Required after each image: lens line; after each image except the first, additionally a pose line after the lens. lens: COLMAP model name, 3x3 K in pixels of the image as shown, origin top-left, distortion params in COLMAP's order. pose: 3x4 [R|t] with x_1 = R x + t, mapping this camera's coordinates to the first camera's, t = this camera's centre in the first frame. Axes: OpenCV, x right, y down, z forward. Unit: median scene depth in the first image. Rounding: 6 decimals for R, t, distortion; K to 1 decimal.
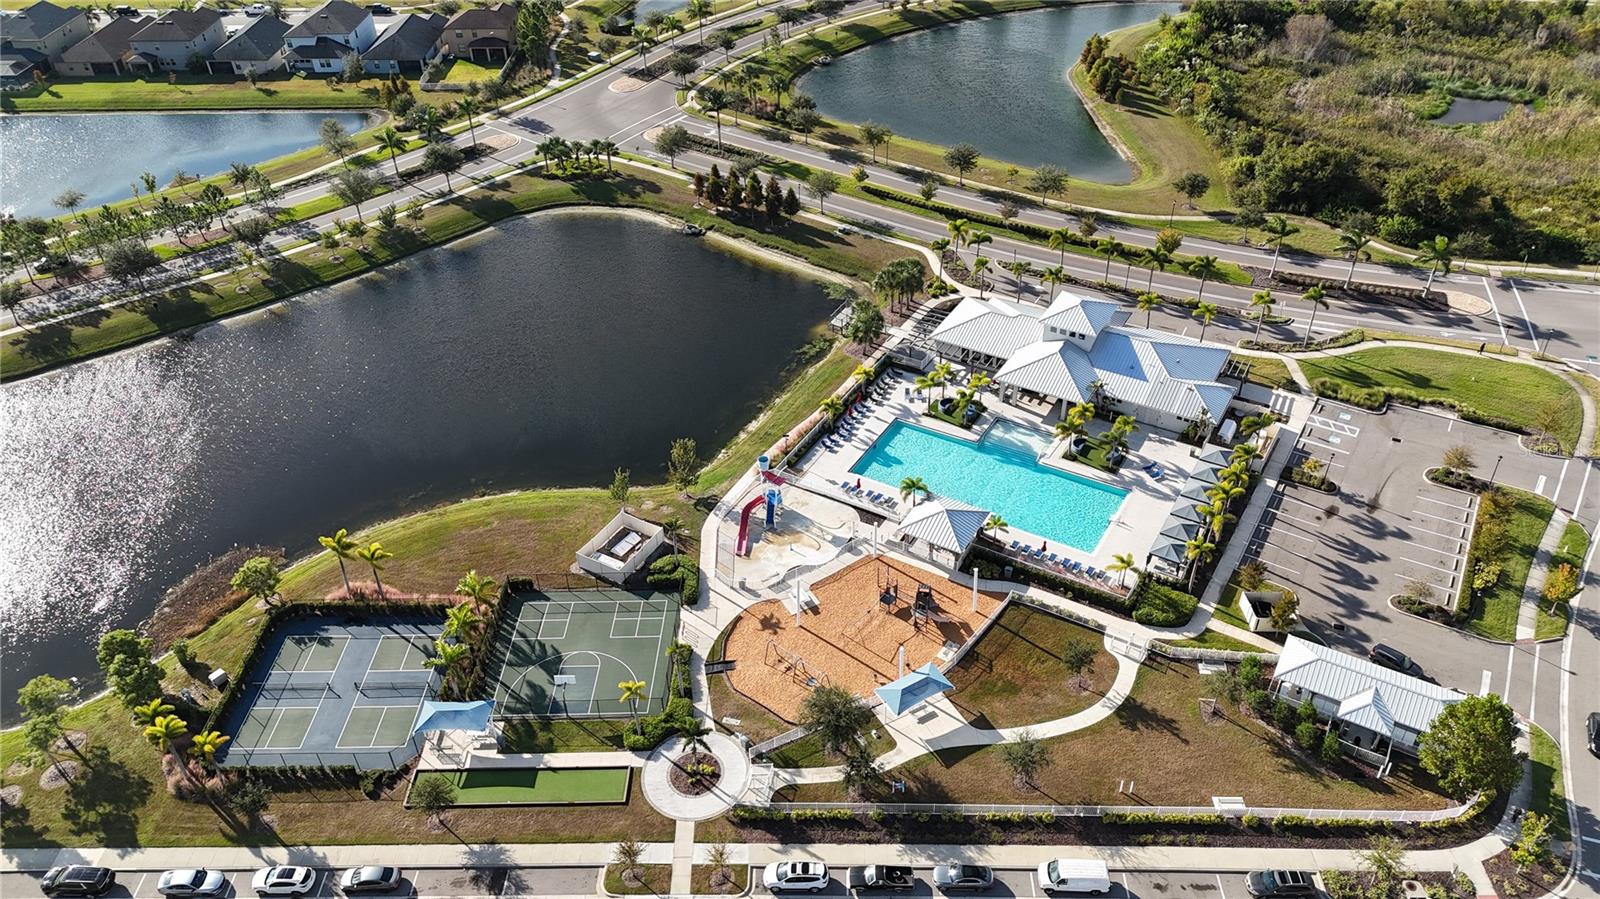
lens RADIAL K [[1164.6, 0, 806.2], [0, 1164.6, 448.9], [0, 0, 1]] dist [0.076032, -0.100206]
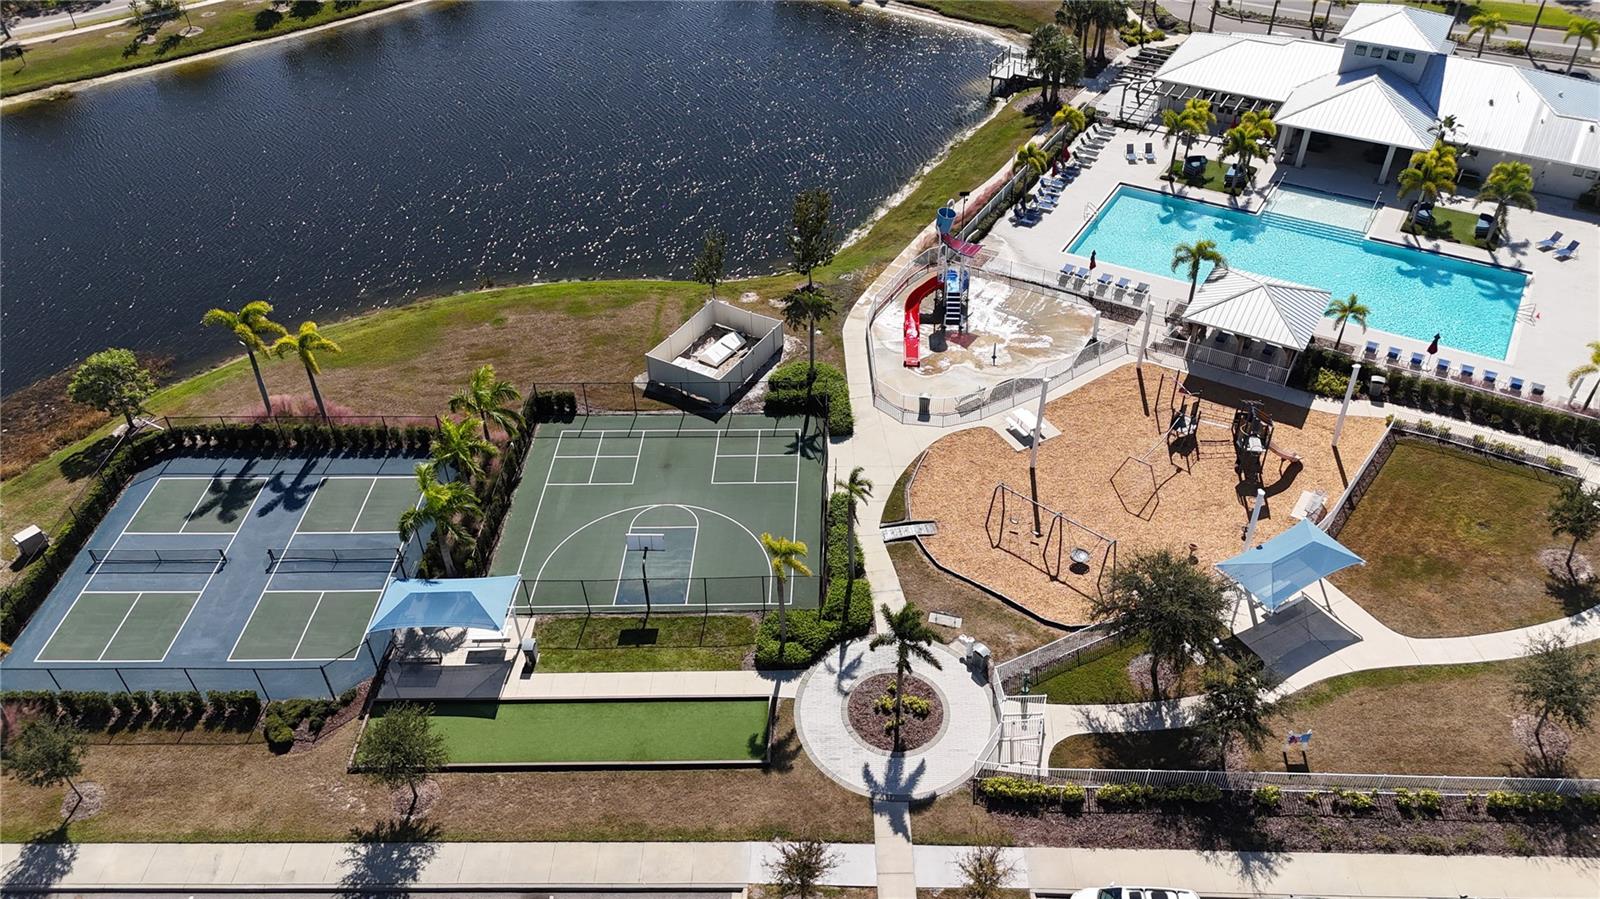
lens RADIAL K [[1175.7, 0, 806.2], [0, 1175.7, 450.7], [0, 0, 1]] dist [0.067908, -0.064990]
pose [[0.999983, 0.005790, -0.000026, -0.112155], [-0.005785, 0.999264, 0.037932, 0.114277], [0.000246, -0.037931, 0.999280, 0.385917]]
